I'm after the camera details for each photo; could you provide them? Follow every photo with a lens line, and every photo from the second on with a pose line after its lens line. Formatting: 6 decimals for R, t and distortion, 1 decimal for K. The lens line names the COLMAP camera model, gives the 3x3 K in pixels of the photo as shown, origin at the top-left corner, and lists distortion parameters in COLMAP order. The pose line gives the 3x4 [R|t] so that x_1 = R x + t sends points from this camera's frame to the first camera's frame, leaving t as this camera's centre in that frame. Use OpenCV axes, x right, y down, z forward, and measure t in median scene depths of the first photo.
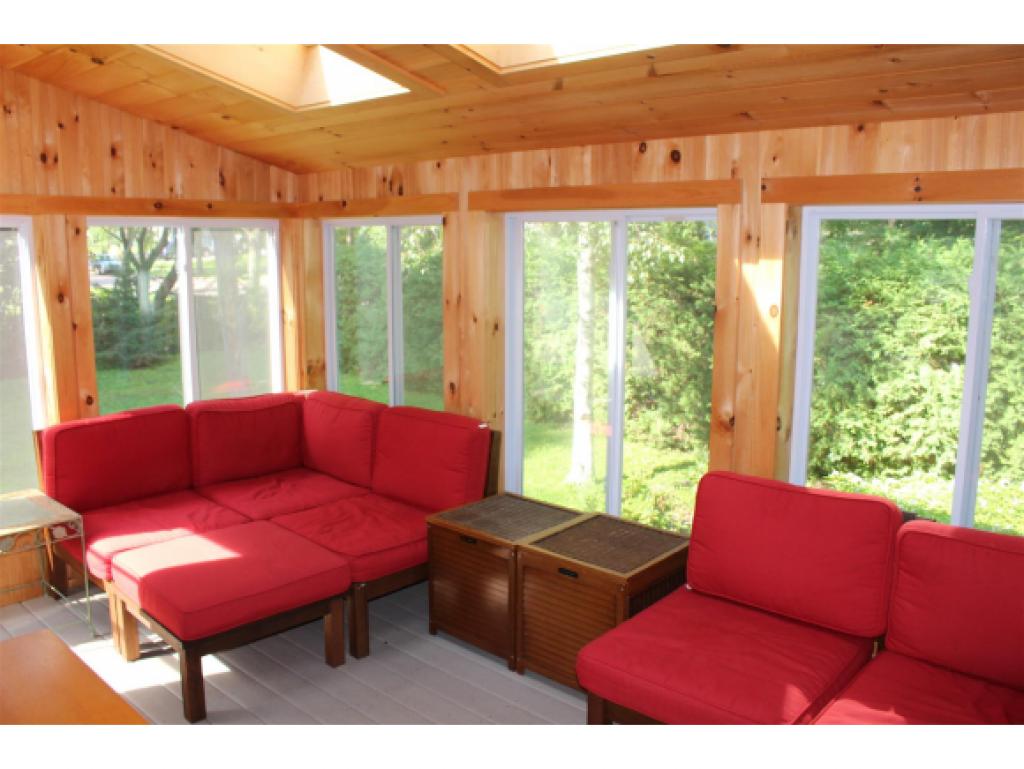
lens RADIAL K [[865.6, 0, 505.8], [0, 865.6, 376.4], [0, 0, 1]] dist [-0.121363, 0.166323]
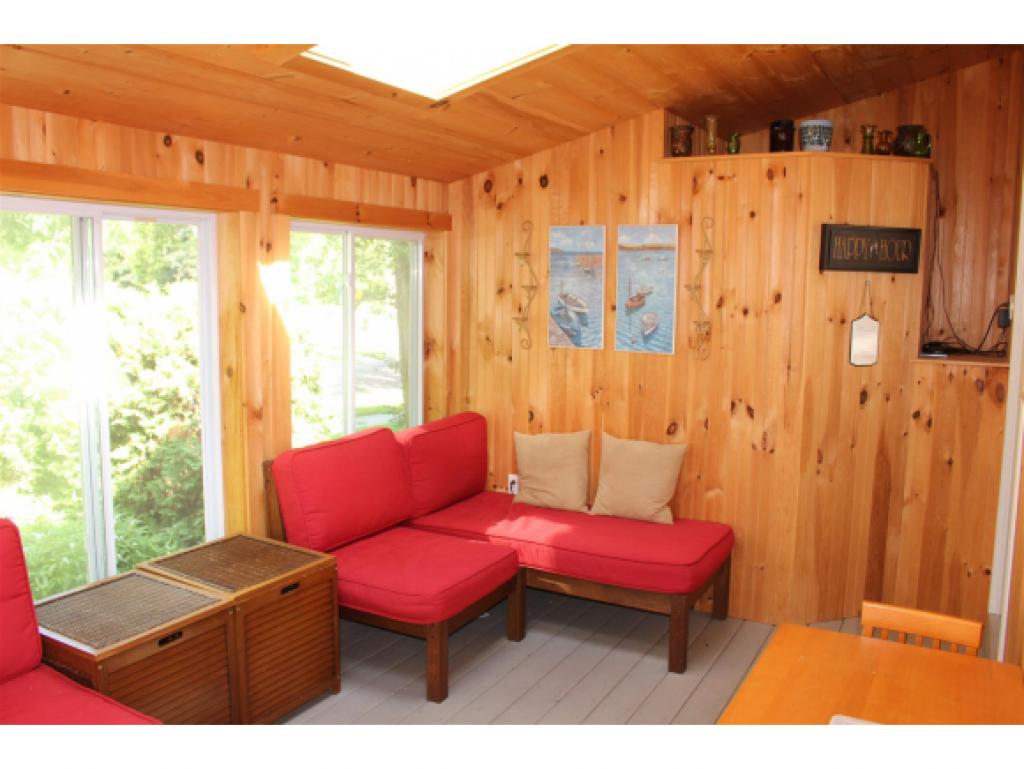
lens RADIAL K [[865.6, 0, 505.8], [0, 865.6, 376.4], [0, 0, 1]] dist [-0.121363, 0.166323]
pose [[-0.210223, -0.114674, 0.970905, -0.862527], [0.140690, 0.979212, 0.146118, -0.105653], [-0.967477, 0.167314, -0.189719, 0.899734]]
